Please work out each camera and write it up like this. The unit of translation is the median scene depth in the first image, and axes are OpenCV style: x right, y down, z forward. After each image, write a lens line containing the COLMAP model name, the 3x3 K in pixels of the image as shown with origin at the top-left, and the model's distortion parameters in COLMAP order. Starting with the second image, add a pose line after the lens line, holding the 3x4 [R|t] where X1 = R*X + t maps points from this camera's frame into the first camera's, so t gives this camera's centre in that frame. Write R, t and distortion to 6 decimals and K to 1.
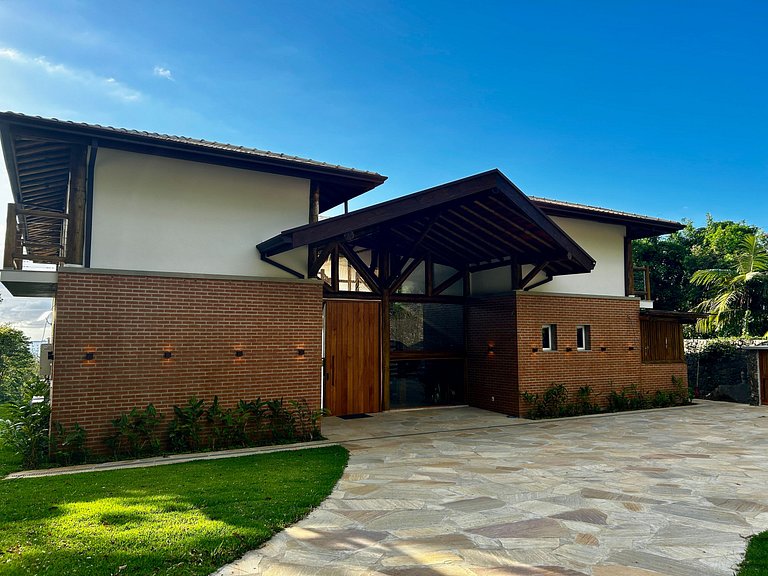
lens RADIAL K [[590.8, 0, 403.7], [0, 590.8, 286.7], [0, 0, 1]] dist [0.061984, -0.002899]
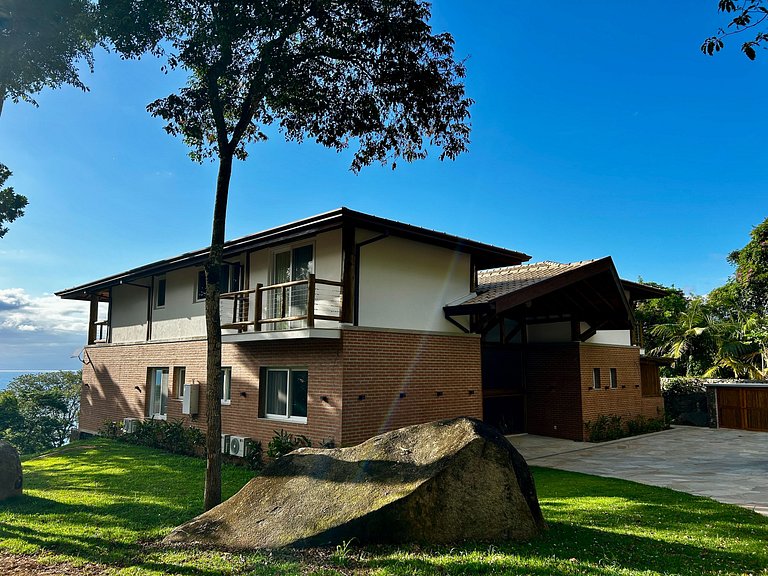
lens RADIAL K [[590.8, 0, 403.7], [0, 590.8, 286.7], [0, 0, 1]] dist [0.061984, -0.002899]
pose [[0.963041, 0.041844, 0.266084, -0.507020], [-0.029802, 0.998347, -0.049137, -0.036745], [-0.267701, 0.039391, 0.962697, -0.140318]]
